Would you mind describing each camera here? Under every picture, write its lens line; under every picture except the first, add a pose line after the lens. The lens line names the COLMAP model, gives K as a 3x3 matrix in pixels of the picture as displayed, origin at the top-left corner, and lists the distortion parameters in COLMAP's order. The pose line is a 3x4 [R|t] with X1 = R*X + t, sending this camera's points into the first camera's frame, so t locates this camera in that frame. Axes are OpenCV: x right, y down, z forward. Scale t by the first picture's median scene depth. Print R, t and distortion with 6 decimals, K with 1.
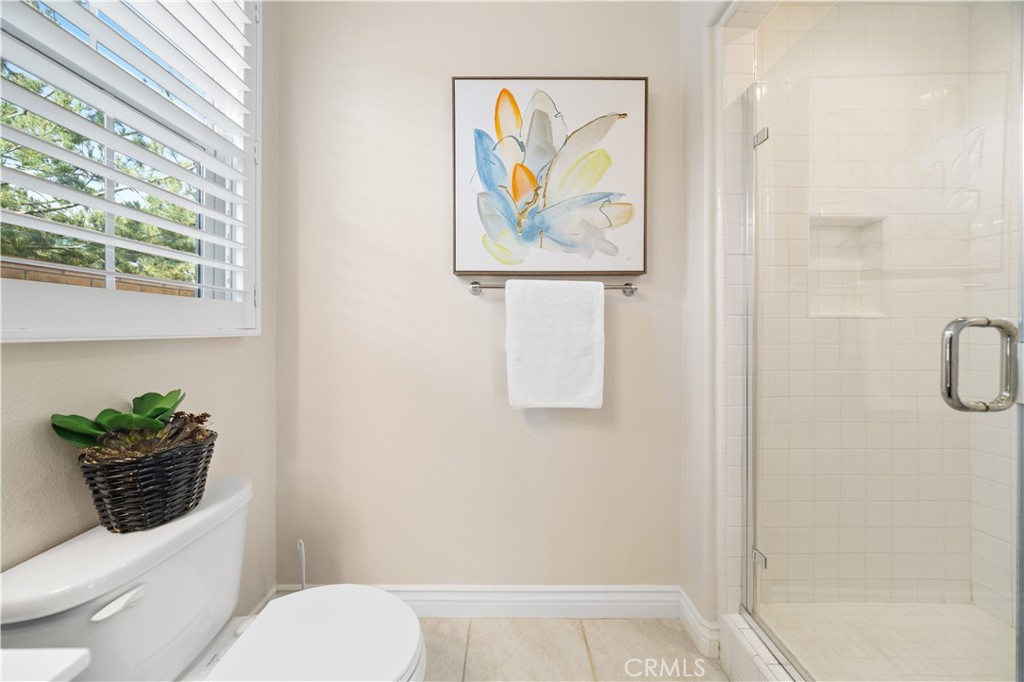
lens RADIAL K [[300.8, 0, 502.4], [0, 300.8, 335.4], [0, 0, 1]] dist [-0.001307, -0.000397]
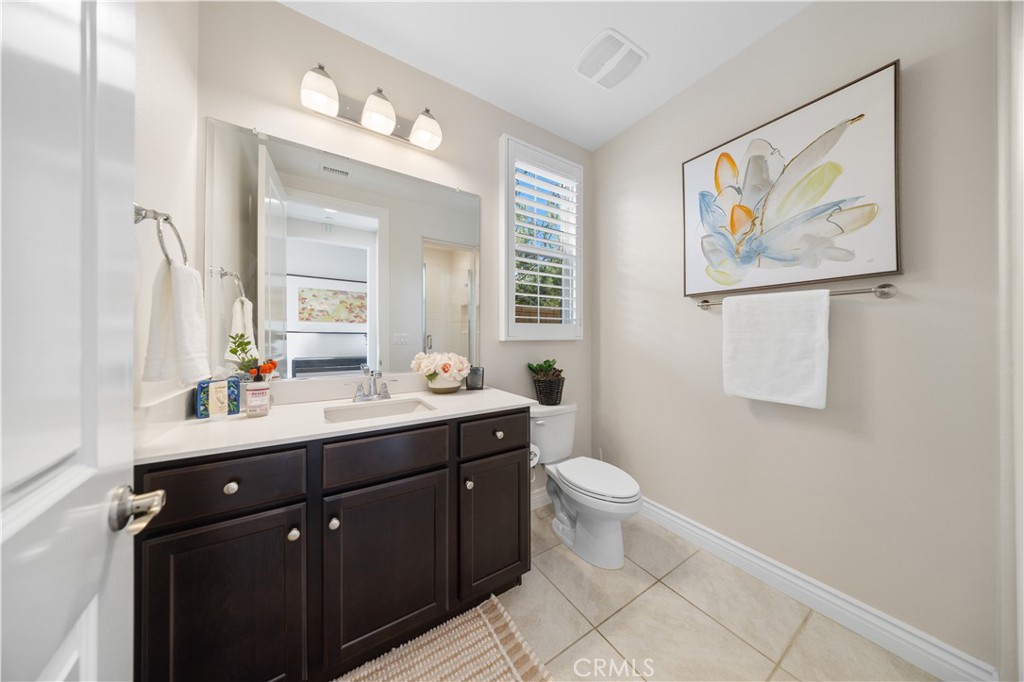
lens RADIAL K [[300.8, 0, 514.8], [0, 300.8, 337.0], [0, 0, 1]] dist [-0.001307, -0.000397]
pose [[0.550647, -0.002145, -0.834736, 0.600147], [-0.002252, 0.999989, -0.004055, -0.004901], [0.834735, 0.004113, 0.550636, -0.482854]]
